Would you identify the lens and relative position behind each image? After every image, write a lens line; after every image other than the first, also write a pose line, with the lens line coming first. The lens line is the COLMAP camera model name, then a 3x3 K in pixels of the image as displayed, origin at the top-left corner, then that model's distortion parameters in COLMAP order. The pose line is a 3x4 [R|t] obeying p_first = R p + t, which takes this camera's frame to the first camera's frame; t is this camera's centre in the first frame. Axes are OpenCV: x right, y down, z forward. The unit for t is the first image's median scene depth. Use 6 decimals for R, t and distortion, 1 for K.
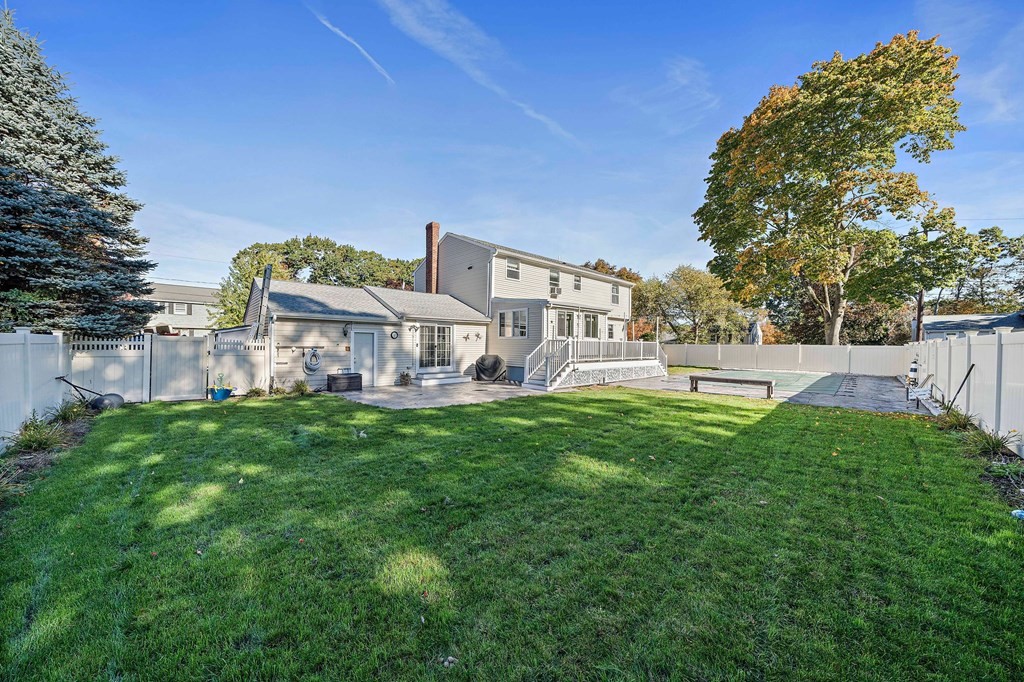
lens RADIAL K [[355.3, 0, 514.7], [0, 355.3, 343.0], [0, 0, 1]] dist [-0.000513, -0.000732]
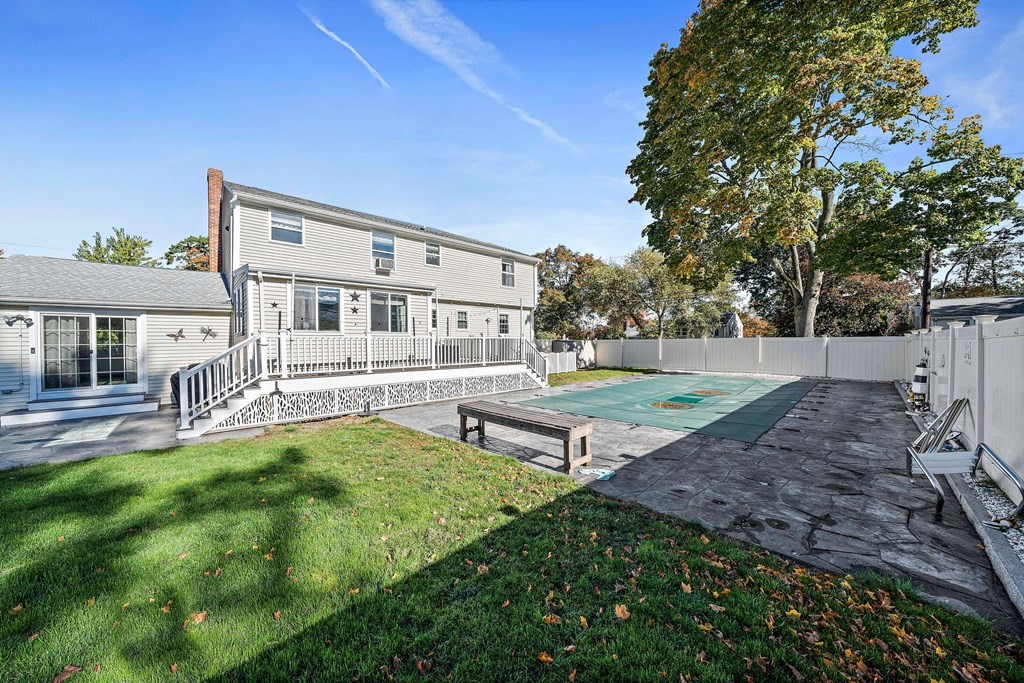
lens RADIAL K [[355.3, 0, 511.5], [0, 355.3, 342.5], [0, 0, 1]] dist [-0.000513, -0.000732]
pose [[0.999782, -0.019115, -0.008399, 0.358483], [0.019139, 0.999813, 0.002819, 0.004593], [0.008343, -0.002979, 0.999961, 0.321910]]
